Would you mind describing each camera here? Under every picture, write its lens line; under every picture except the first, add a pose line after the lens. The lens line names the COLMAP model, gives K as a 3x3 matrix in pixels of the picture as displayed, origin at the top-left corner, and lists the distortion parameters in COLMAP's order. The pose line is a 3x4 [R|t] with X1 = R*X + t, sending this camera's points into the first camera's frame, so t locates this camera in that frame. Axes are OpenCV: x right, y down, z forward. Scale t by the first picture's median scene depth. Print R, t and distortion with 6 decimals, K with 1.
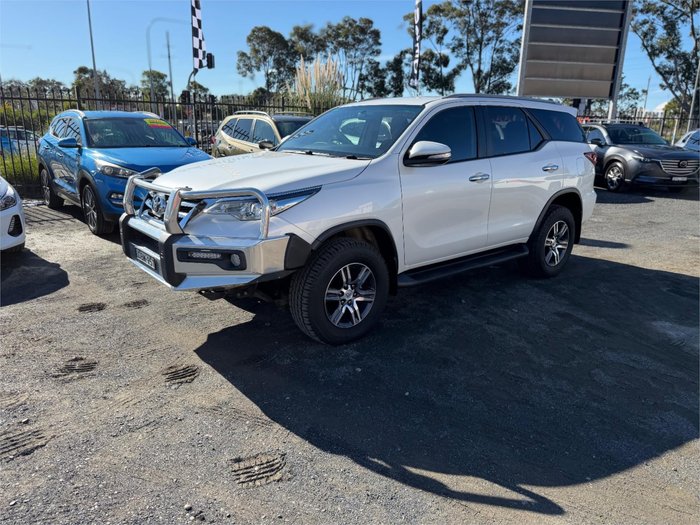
lens RADIAL K [[491.8, 0, 345.7], [0, 491.8, 275.8], [0, 0, 1]] dist [0.016500, -0.023846]
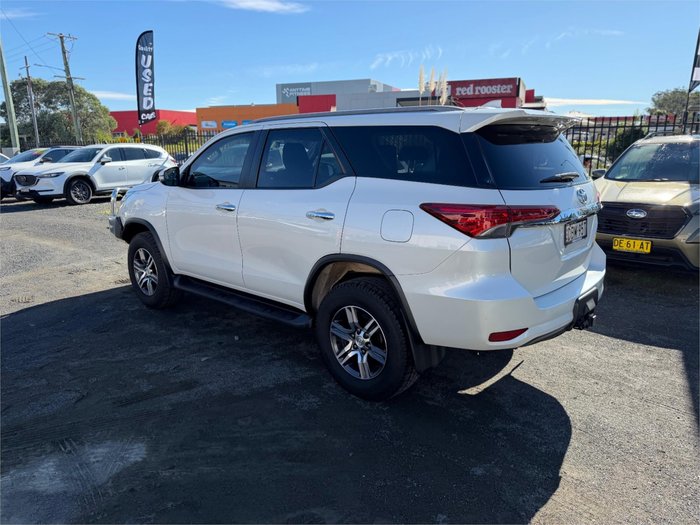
lens RADIAL K [[491.8, 0, 340.4], [0, 491.8, 274.0], [0, 0, 1]] dist [0.016500, -0.023846]
pose [[0.143660, 0.227367, -0.963154, 0.984830], [-0.281318, 0.942481, 0.180527, -0.249010], [0.948800, 0.245018, 0.199359, 0.839288]]
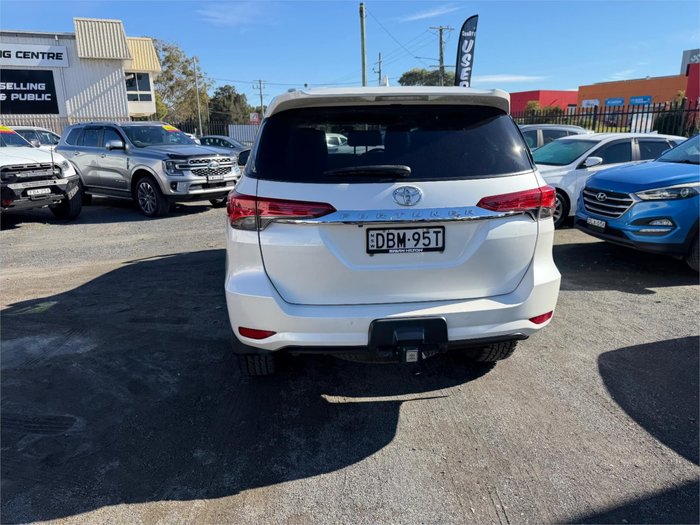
lens RADIAL K [[491.8, 0, 341.7], [0, 491.8, 266.5], [0, 0, 1]] dist [0.016500, -0.023846]
pose [[-0.541432, 0.209510, -0.814222, 0.870148], [-0.243857, 0.887687, 0.390571, -0.410316], [0.804603, 0.410021, -0.429531, 1.356114]]
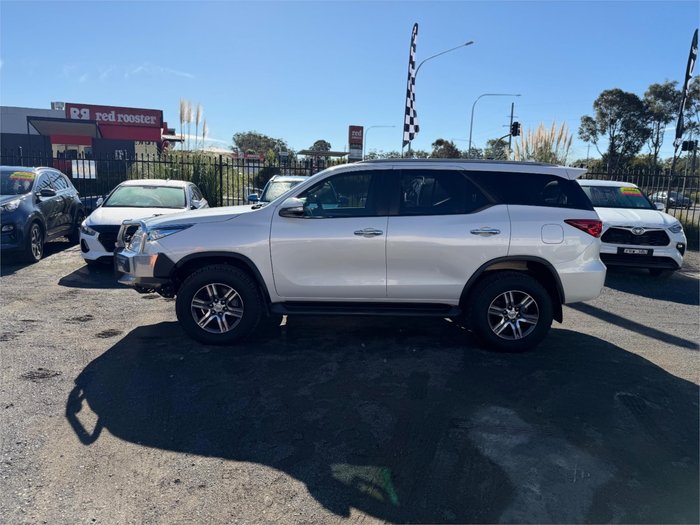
lens RADIAL K [[491.8, 0, 342.5], [0, 491.8, 274.5], [0, 0, 1]] dist [0.016500, -0.023846]
pose [[0.786258, 0.118705, -0.606390, 0.721080], [-0.193679, 0.979263, -0.059431, -0.024032], [0.586760, 0.164173, 0.792944, 0.086051]]
